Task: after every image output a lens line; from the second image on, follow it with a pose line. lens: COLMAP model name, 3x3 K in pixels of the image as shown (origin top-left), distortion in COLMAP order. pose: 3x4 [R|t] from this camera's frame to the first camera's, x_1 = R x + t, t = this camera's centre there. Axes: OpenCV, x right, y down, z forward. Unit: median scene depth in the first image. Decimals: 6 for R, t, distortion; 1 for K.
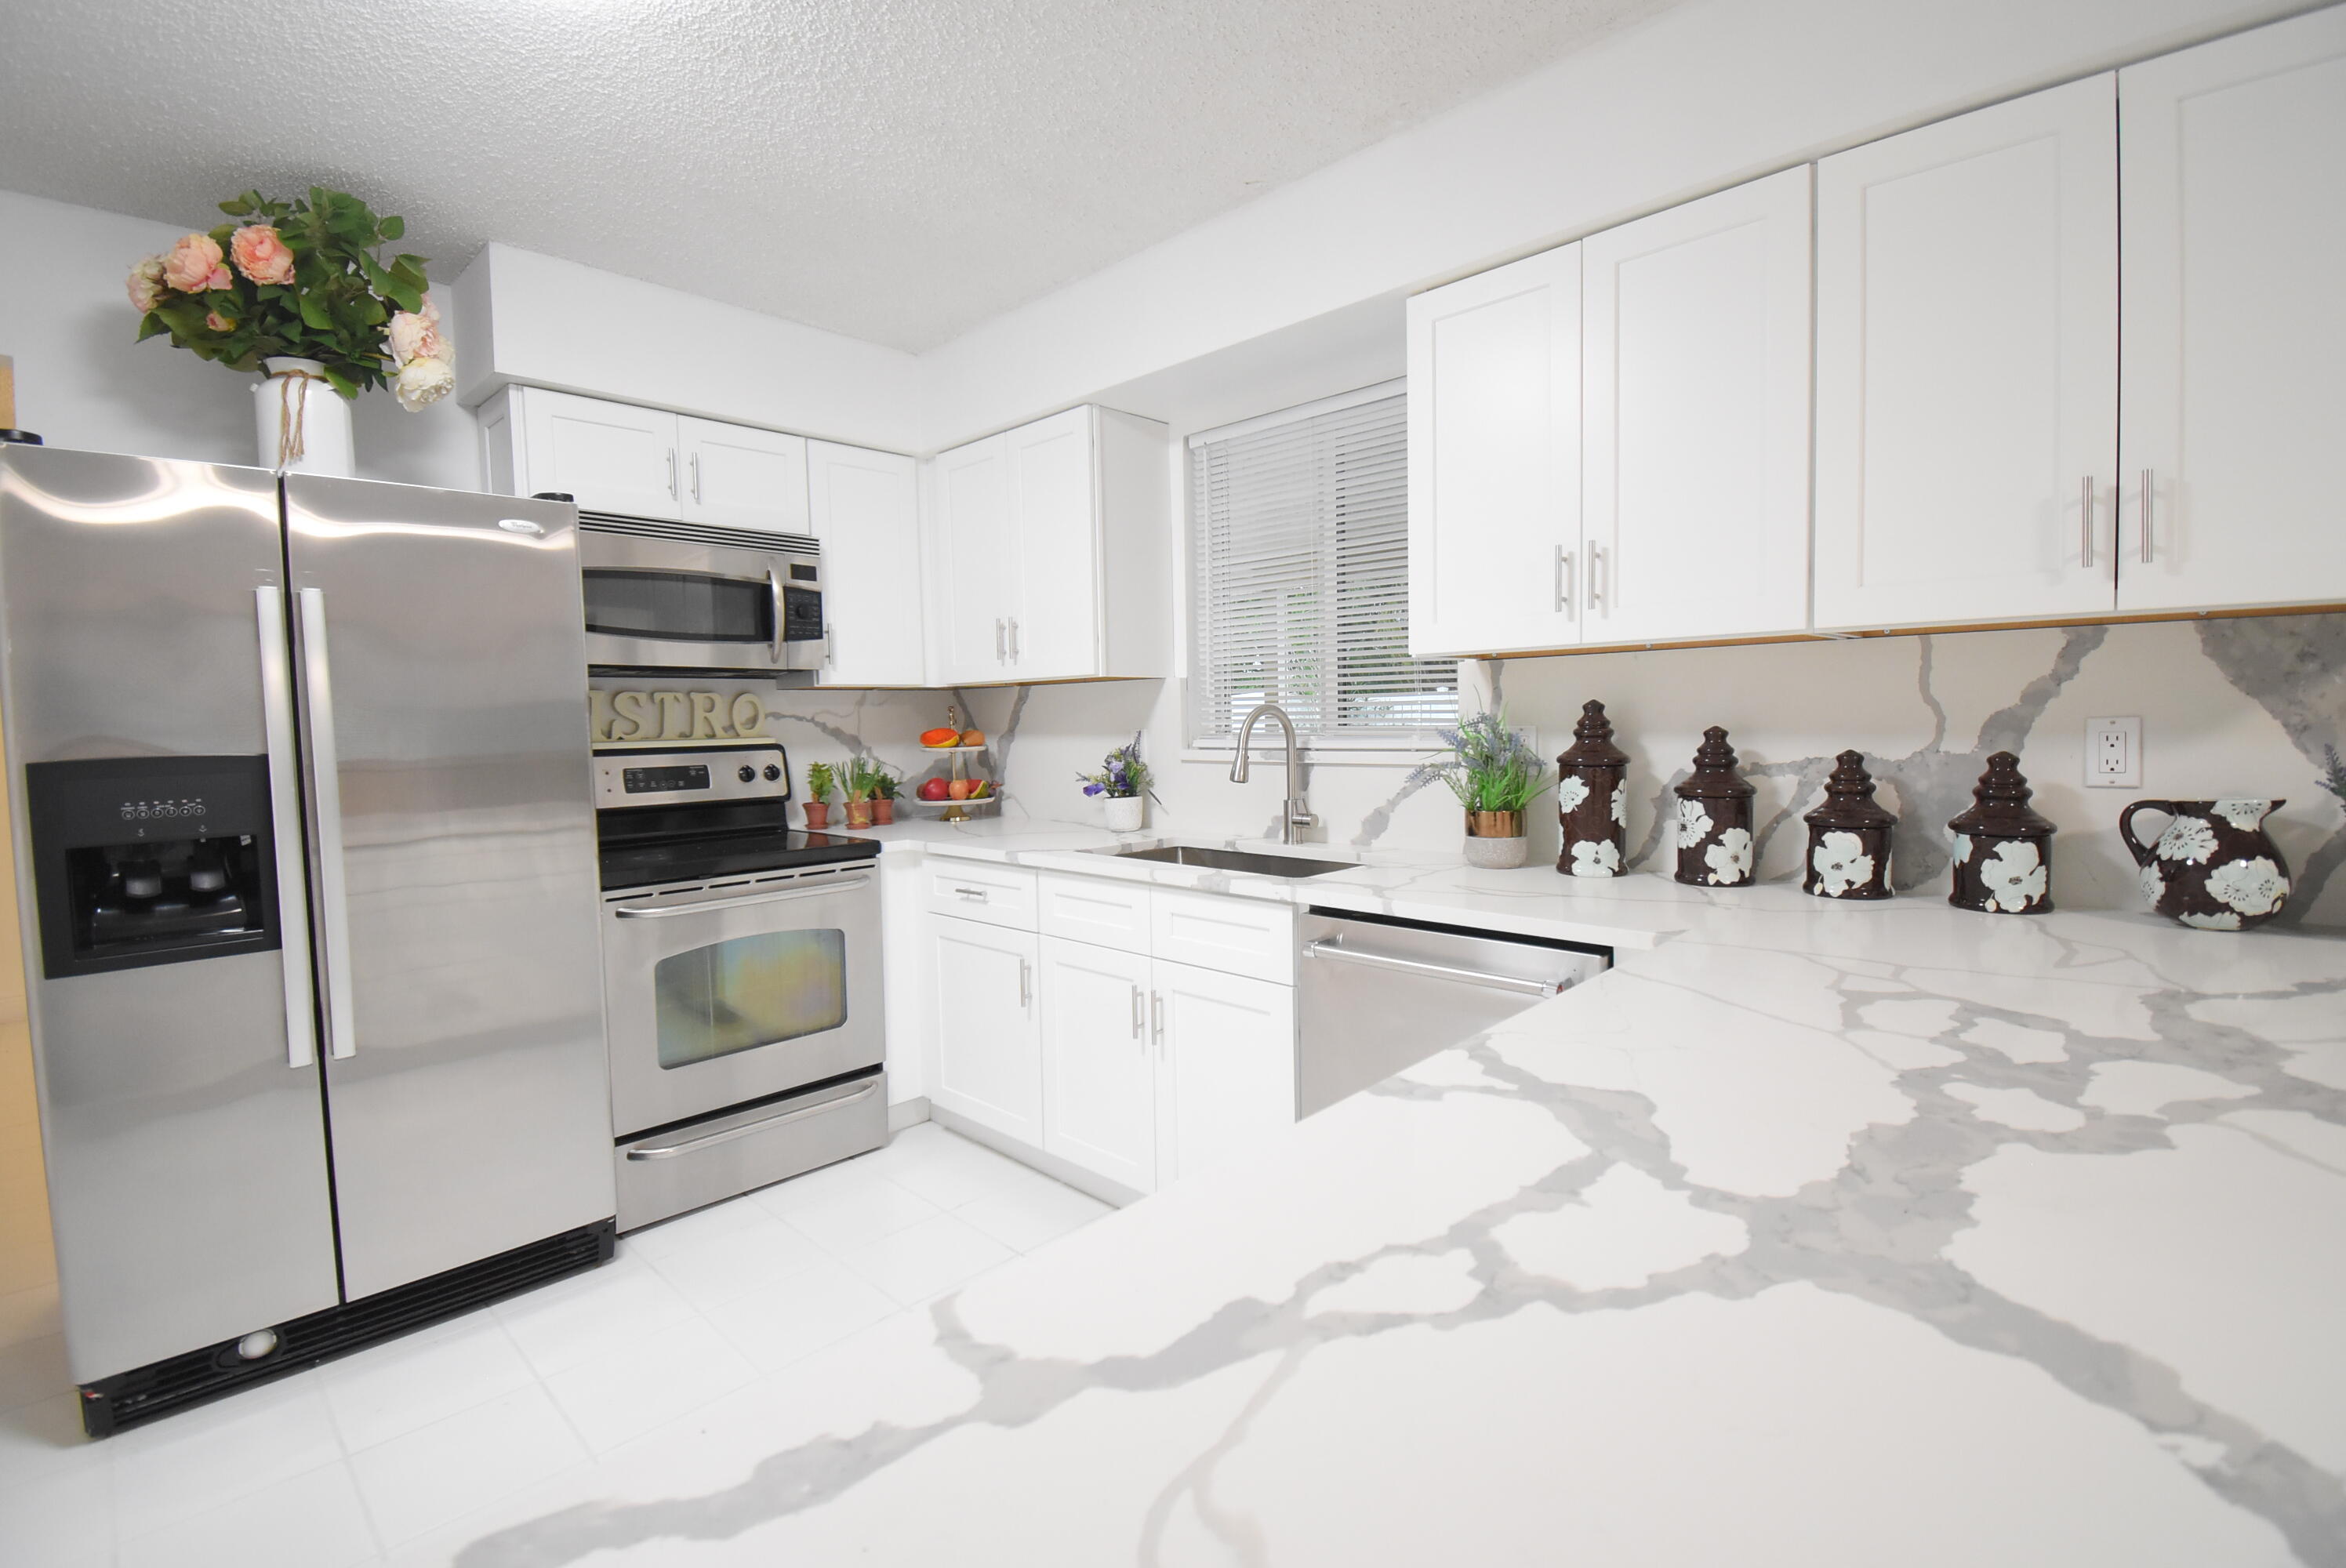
lens RADIAL K [[1026.4, 0, 1175.0], [0, 1026.4, 747.8], [0, 0, 1]] dist [0.015263, -0.024370]
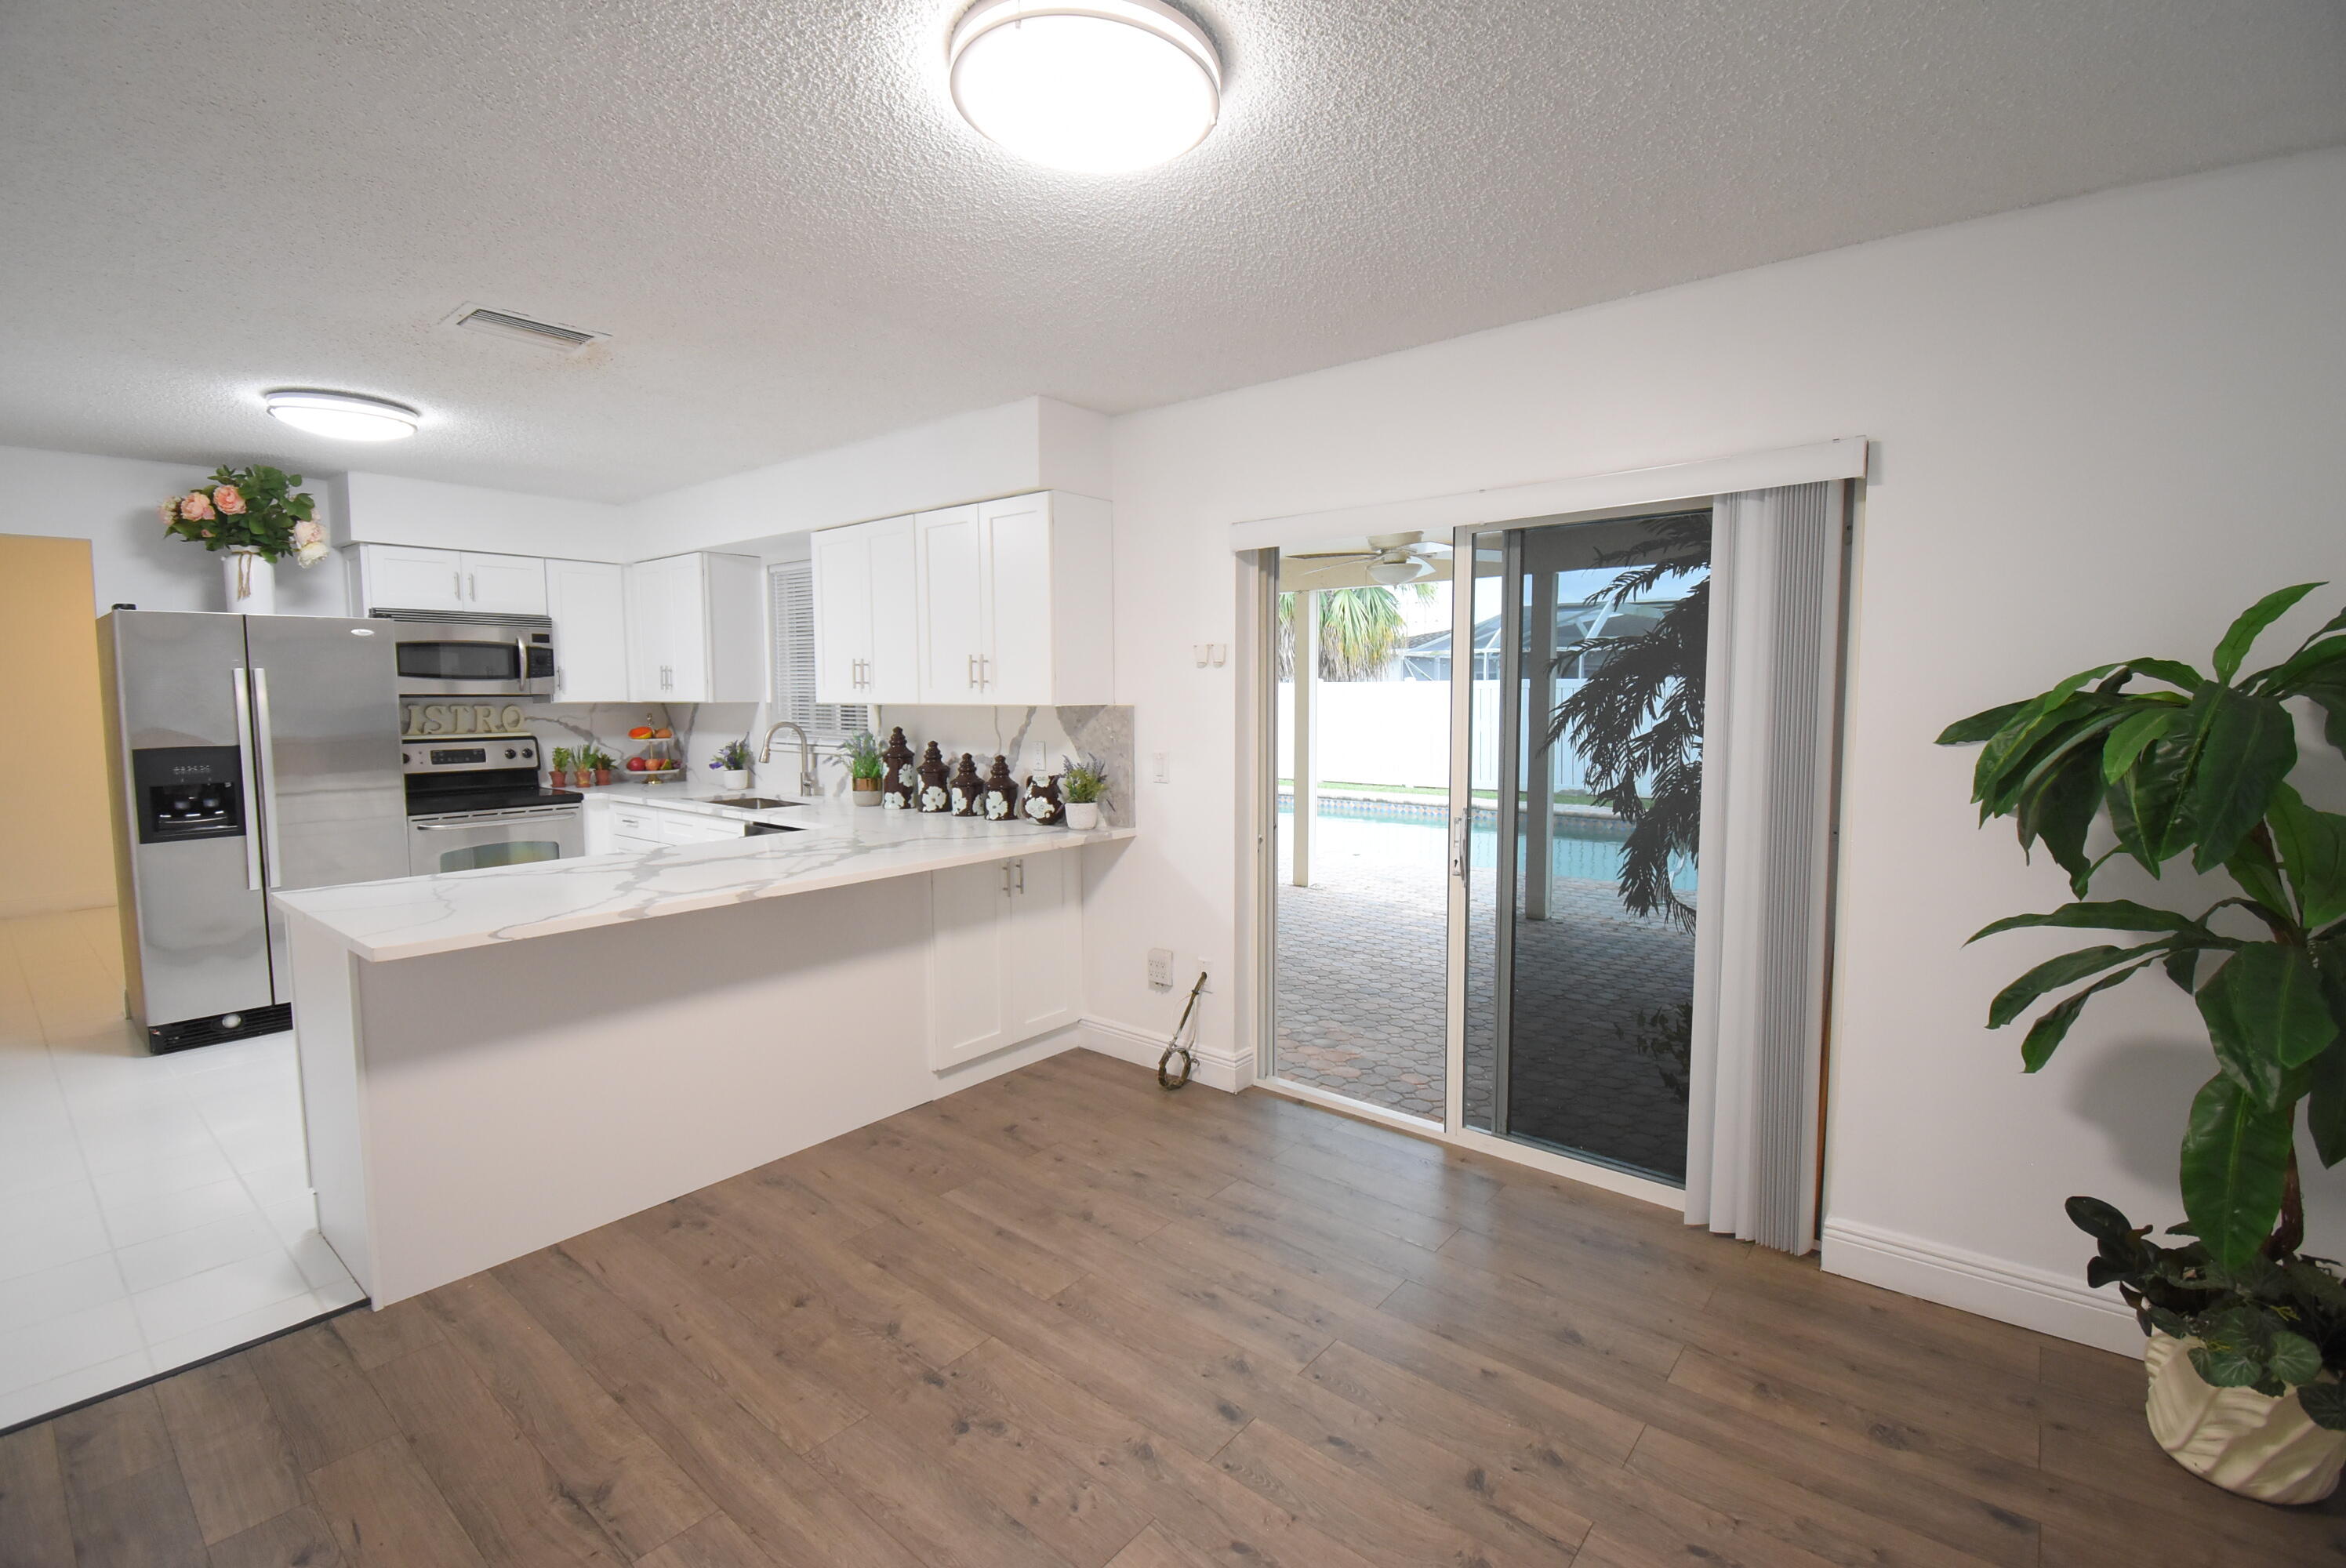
lens RADIAL K [[1026.4, 0, 1175.0], [0, 1026.4, 747.8], [0, 0, 1]] dist [0.015263, -0.024370]
pose [[0.996754, 0.013395, 0.079382, 0.648723], [-0.015206, 0.999637, 0.022253, -0.046916], [-0.079055, -0.023388, 0.996596, -0.930296]]
